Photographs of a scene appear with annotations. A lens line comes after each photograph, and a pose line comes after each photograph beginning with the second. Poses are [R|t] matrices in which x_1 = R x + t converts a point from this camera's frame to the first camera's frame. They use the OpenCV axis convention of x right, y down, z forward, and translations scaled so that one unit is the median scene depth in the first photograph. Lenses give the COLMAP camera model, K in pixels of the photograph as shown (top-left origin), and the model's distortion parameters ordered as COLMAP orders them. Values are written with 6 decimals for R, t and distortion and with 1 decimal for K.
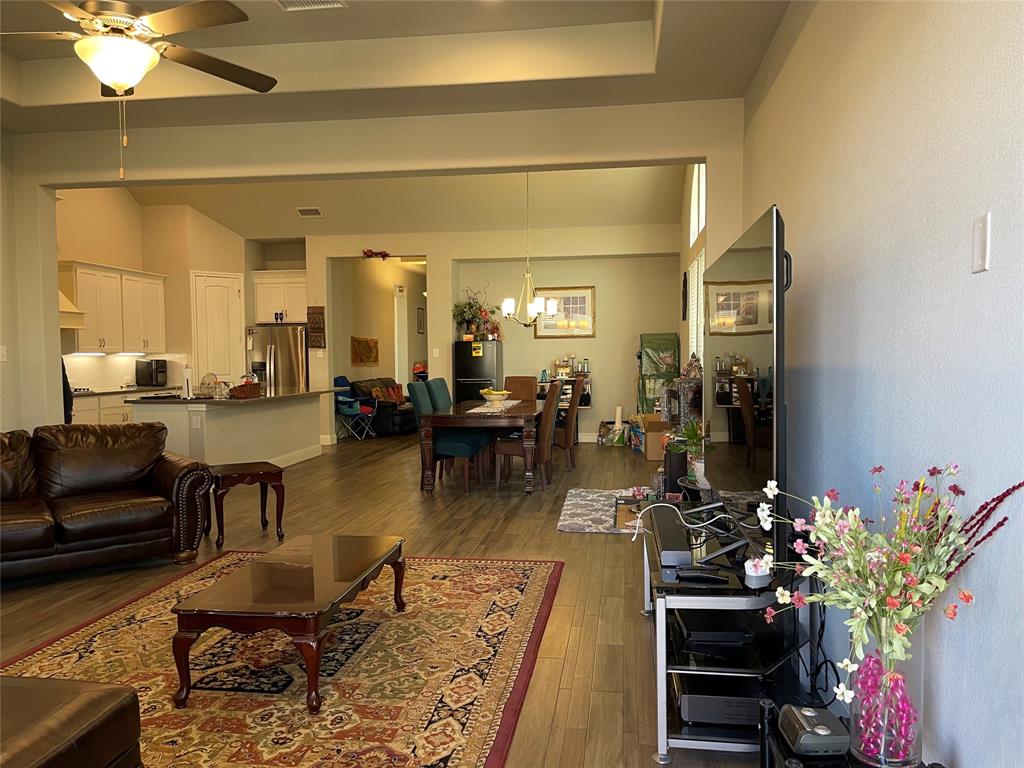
lens RADIAL K [[778.4, 0, 512.5], [0, 778.4, 385.4], [0, 0, 1]] dist [0.003570, 0.001629]
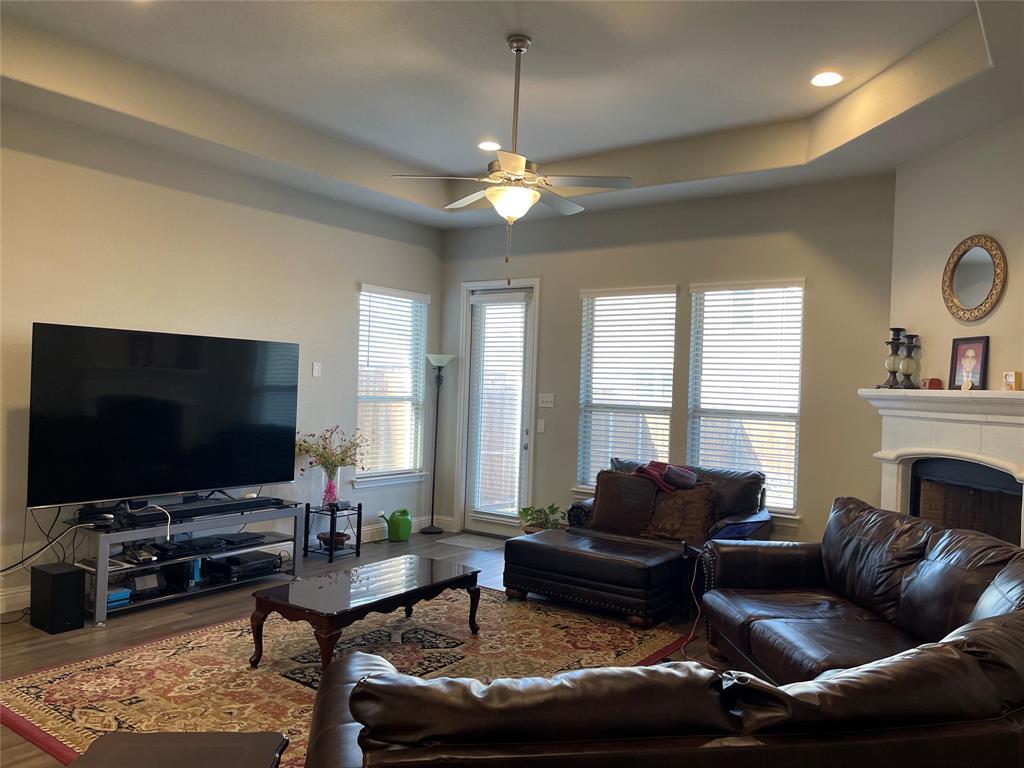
lens RADIAL K [[778.4, 0, 515.0], [0, 778.4, 390.2], [0, 0, 1]] dist [0.003570, 0.001629]
pose [[-0.889465, -0.026703, 0.456223, -0.883858], [-0.009592, 0.999162, 0.039780, -0.105004], [-0.456903, 0.031007, -0.888976, 1.725017]]
